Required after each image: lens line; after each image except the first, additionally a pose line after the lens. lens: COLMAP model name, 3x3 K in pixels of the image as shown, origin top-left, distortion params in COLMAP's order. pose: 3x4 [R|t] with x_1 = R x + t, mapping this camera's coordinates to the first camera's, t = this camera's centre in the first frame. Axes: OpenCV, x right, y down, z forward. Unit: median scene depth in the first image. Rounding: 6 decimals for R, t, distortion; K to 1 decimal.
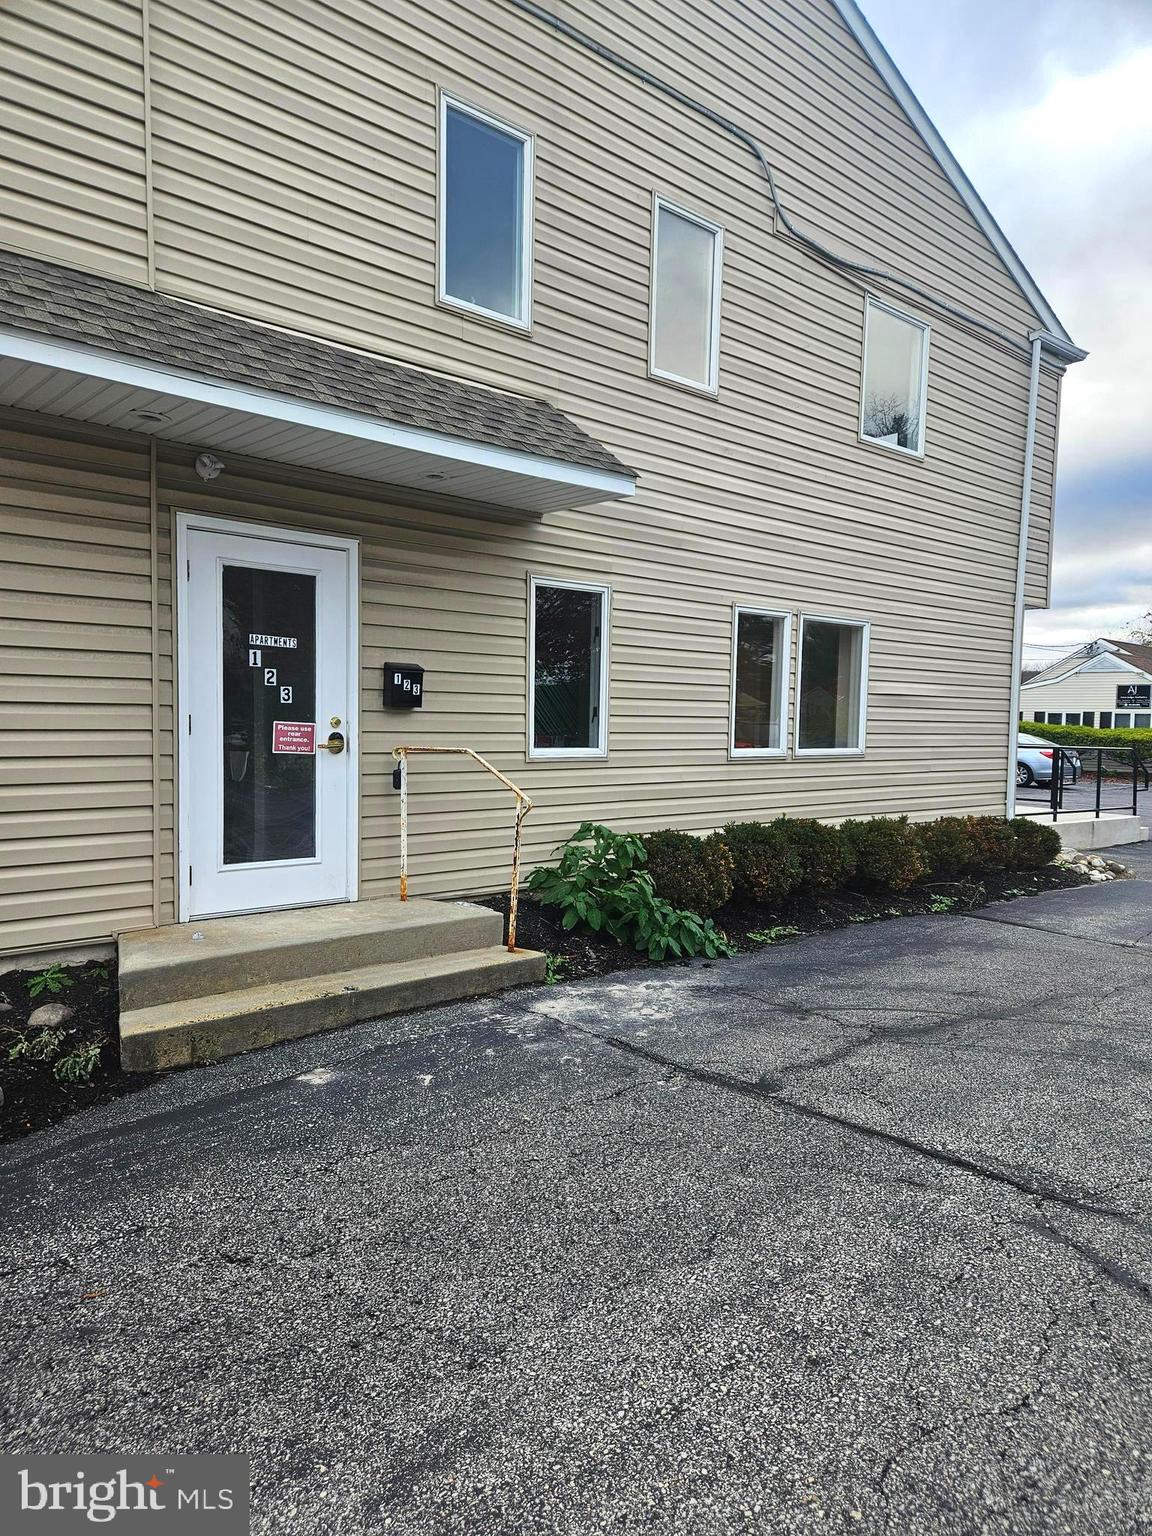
lens RADIAL K [[1025.0, 0, 566.6], [0, 1025.0, 768.4], [0, 0, 1]] dist [0.073822, -0.057800]
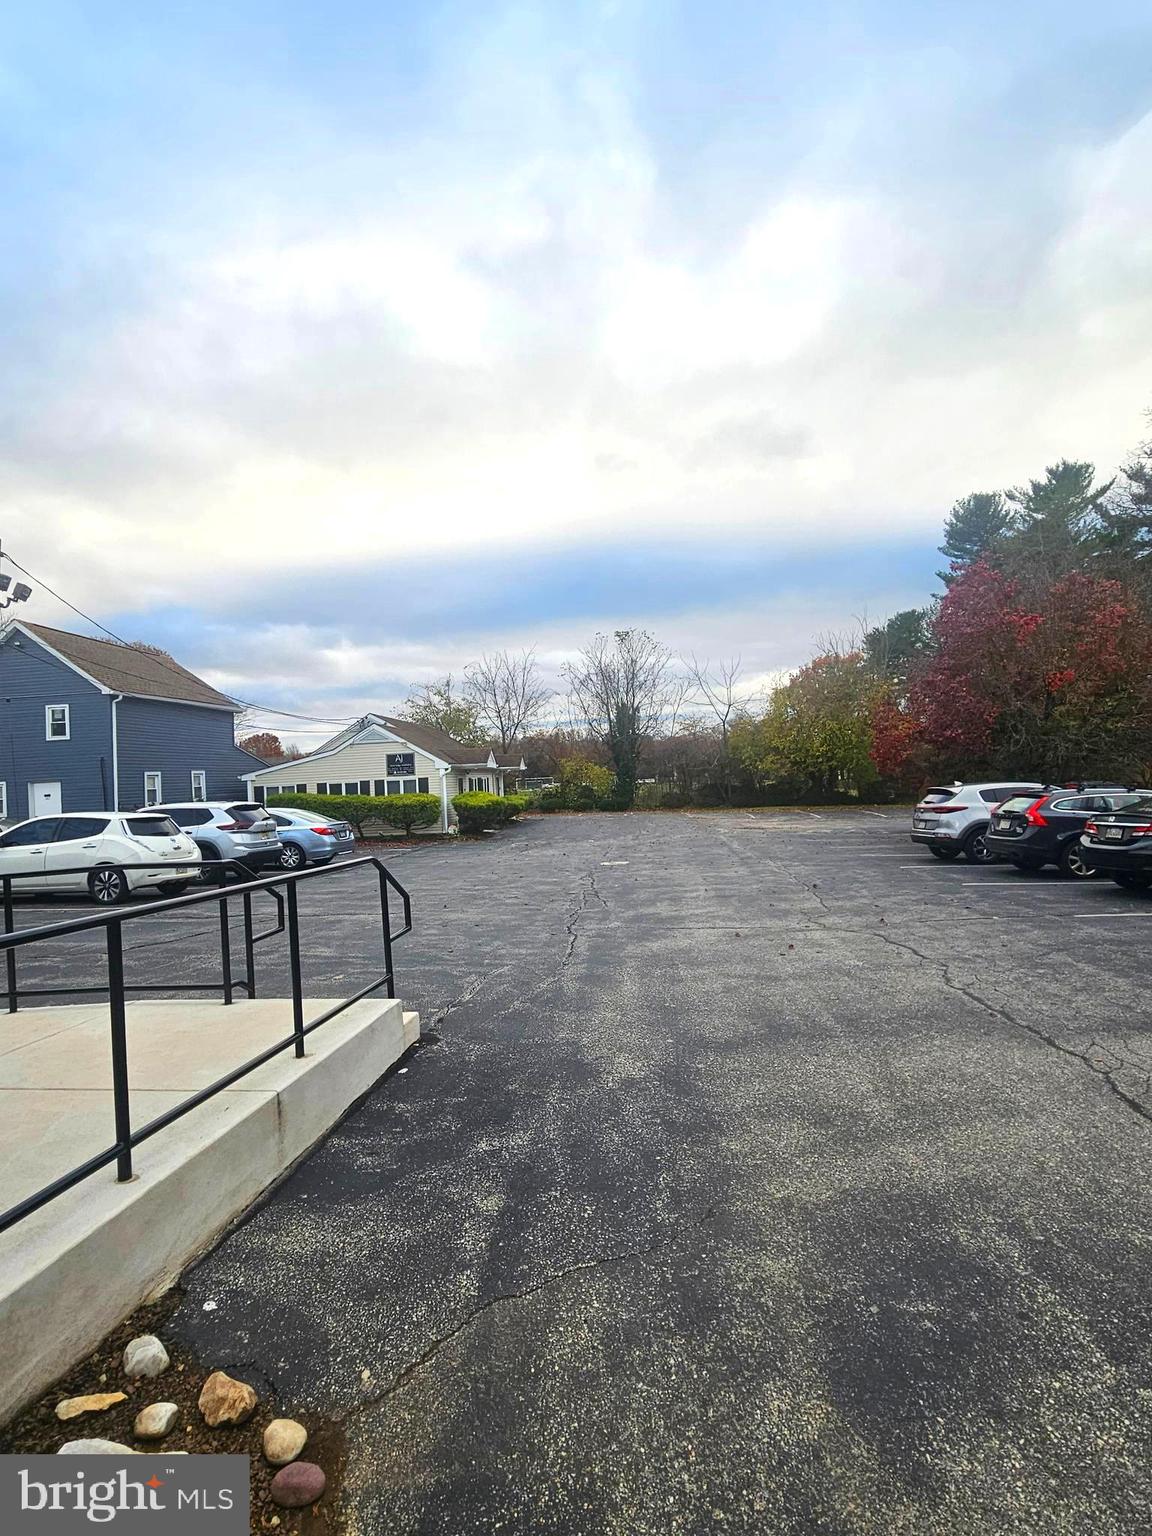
lens RADIAL K [[781.2, 0, 572.8], [0, 781.2, 766.1], [0, 0, 1]] dist [-0.005001, -0.000495]
pose [[0.760060, -0.041346, 0.648537, 0.154603], [0.094602, 0.994383, -0.047475, -0.012168], [-0.642931, 0.097436, 0.759701, 0.271325]]
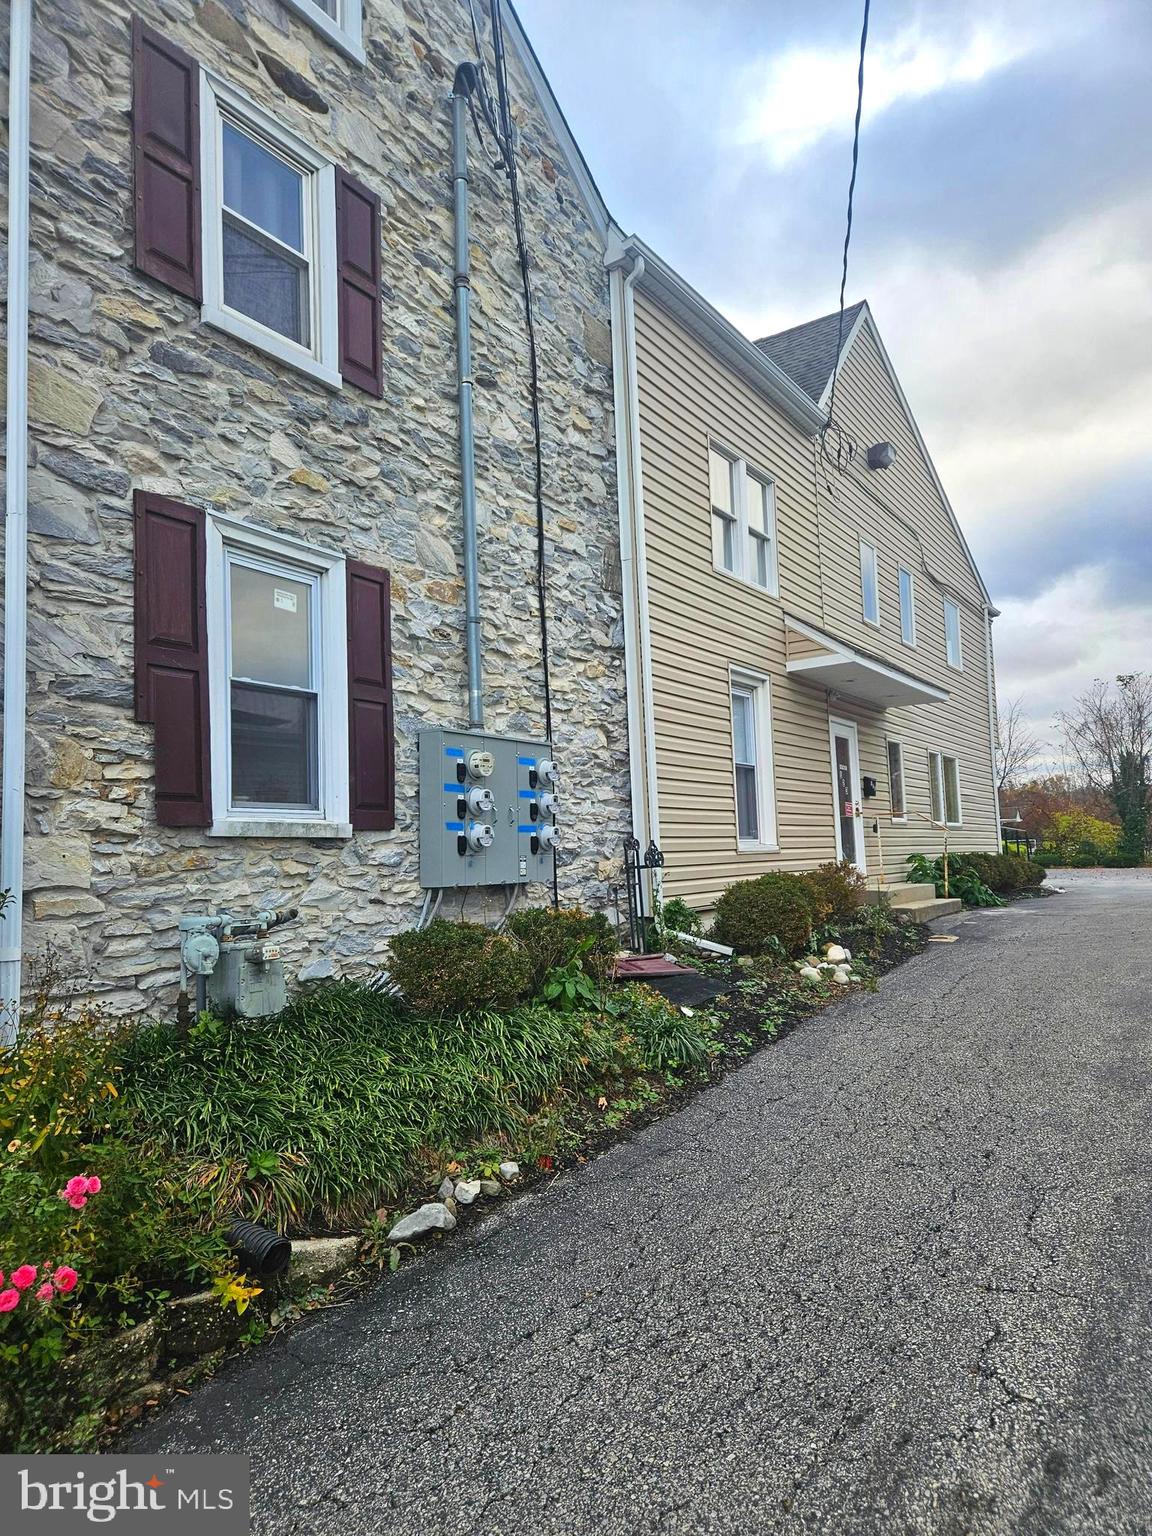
lens RADIAL K [[1025.0, 0, 580.1], [0, 1025.0, 765.6], [0, 0, 1]] dist [0.073822, -0.057800]
pose [[0.962201, -0.025103, 0.271182, -0.235509], [0.065218, 0.988009, -0.139944, 0.024800], [-0.264417, 0.152340, 0.952300, -0.164584]]
